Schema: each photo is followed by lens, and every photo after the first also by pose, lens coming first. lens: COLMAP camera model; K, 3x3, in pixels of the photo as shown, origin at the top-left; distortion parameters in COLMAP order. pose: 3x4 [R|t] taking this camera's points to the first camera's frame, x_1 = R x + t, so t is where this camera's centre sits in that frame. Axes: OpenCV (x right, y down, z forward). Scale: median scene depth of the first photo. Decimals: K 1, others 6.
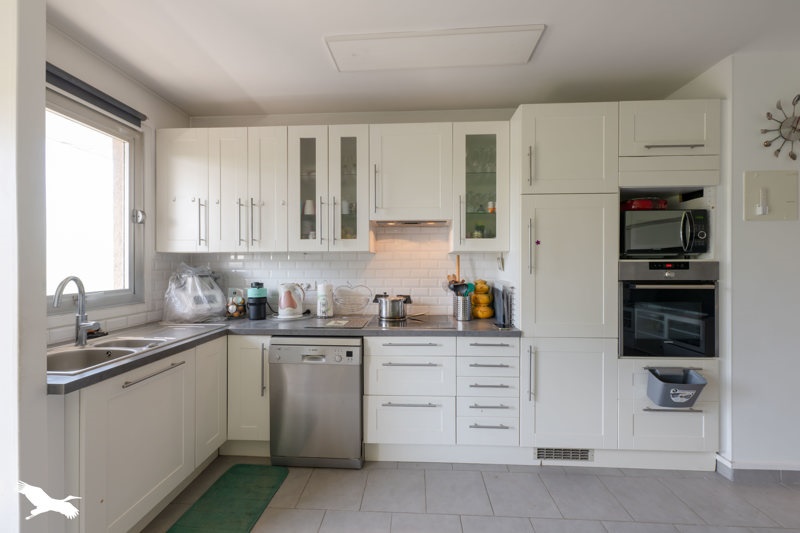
lens RADIAL K [[317.5, 0, 400.7], [0, 317.5, 266.5], [0, 0, 1]] dist [0.000518, 0.000045]
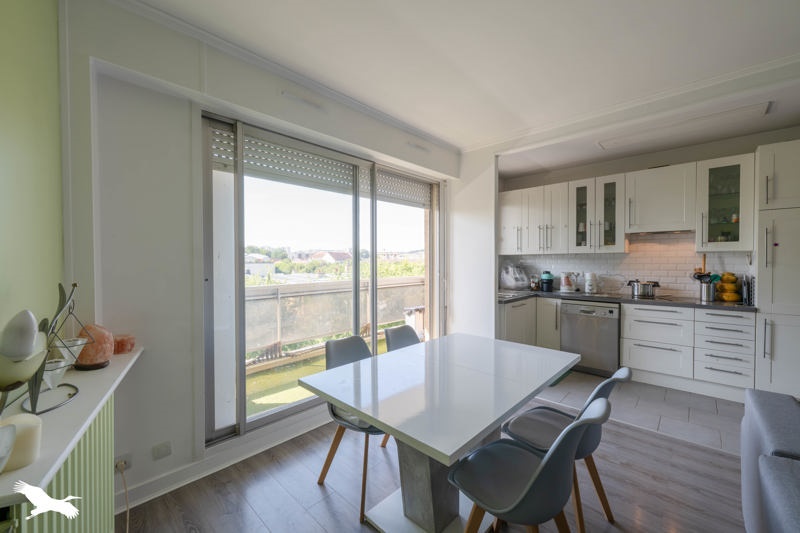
lens RADIAL K [[317.5, 0, 400.9], [0, 317.5, 264.9], [0, 0, 1]] dist [0.000518, 0.000045]
pose [[0.766650, 0.006652, -0.642031, 0.063134], [-0.000961, 0.999957, 0.009212, 0.000694], [0.642065, -0.006445, 0.766623, -0.939468]]
